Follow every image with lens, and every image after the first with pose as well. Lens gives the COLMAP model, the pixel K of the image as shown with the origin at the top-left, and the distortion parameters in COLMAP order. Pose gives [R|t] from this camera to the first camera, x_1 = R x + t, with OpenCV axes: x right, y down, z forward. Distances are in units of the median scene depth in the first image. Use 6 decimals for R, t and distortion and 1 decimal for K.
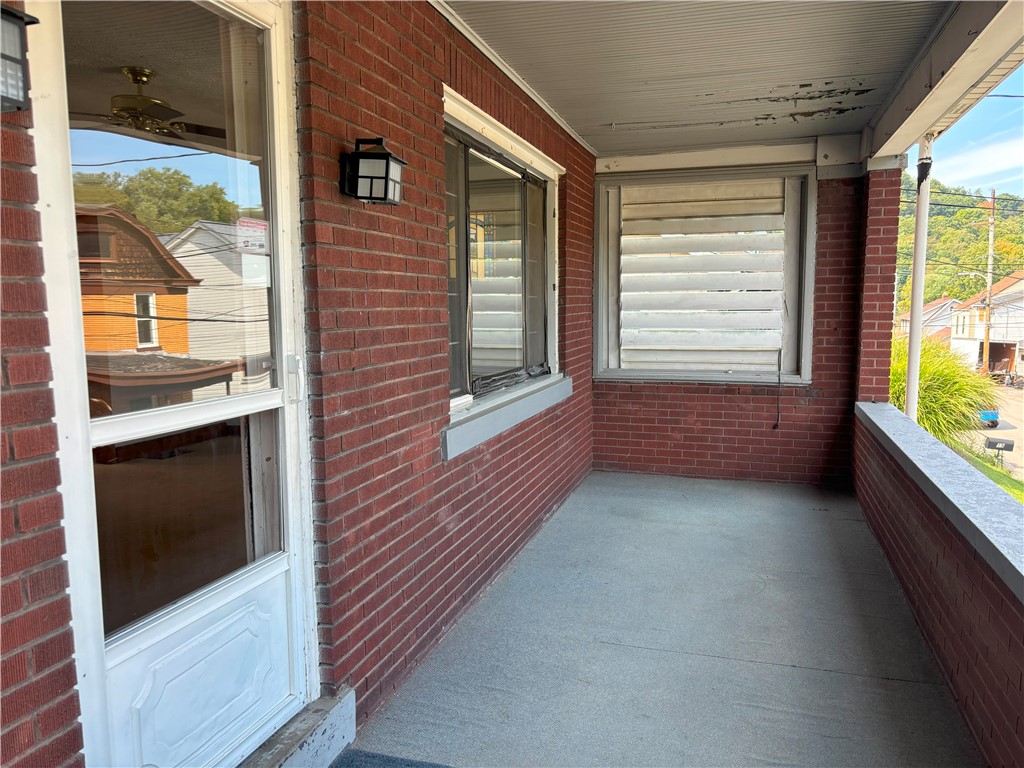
lens RADIAL K [[776.4, 0, 510.0], [0, 776.4, 390.2], [0, 0, 1]] dist [0.039123, -0.040463]
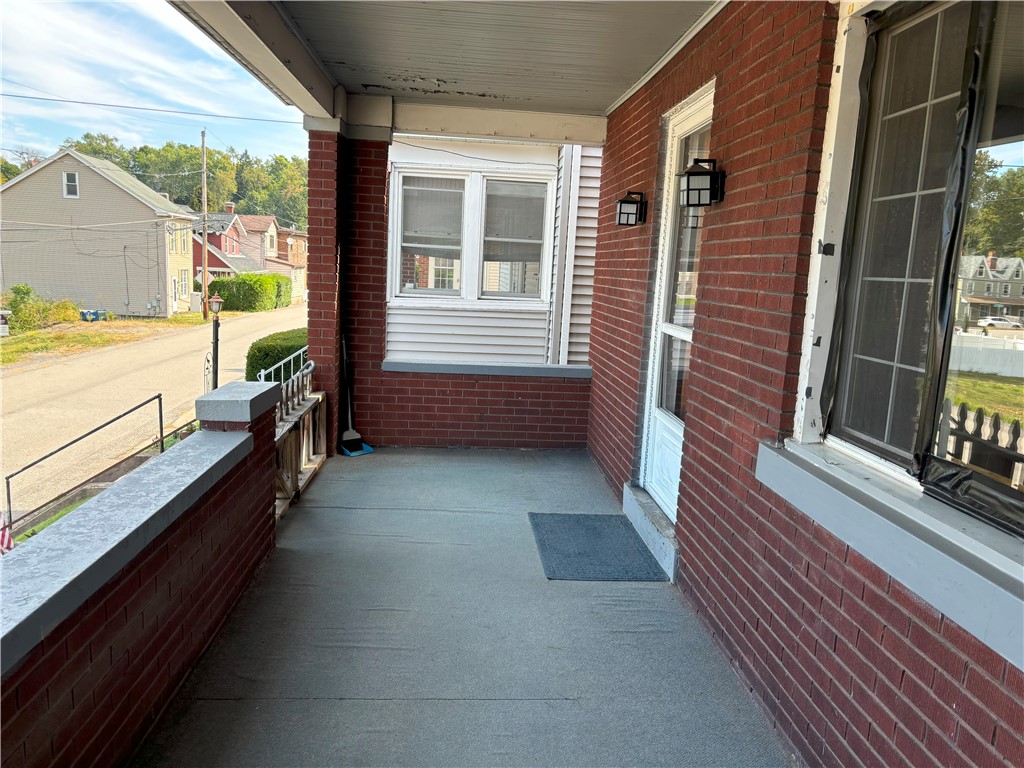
lens RADIAL K [[776.4, 0, 510.0], [0, 776.4, 390.2], [0, 0, 1]] dist [0.039123, -0.040463]
pose [[-0.931875, 0.015130, -0.362463, 0.559813], [-0.083695, 0.963210, 0.255384, -0.227801], [0.352992, 0.268322, -0.896326, 1.958311]]
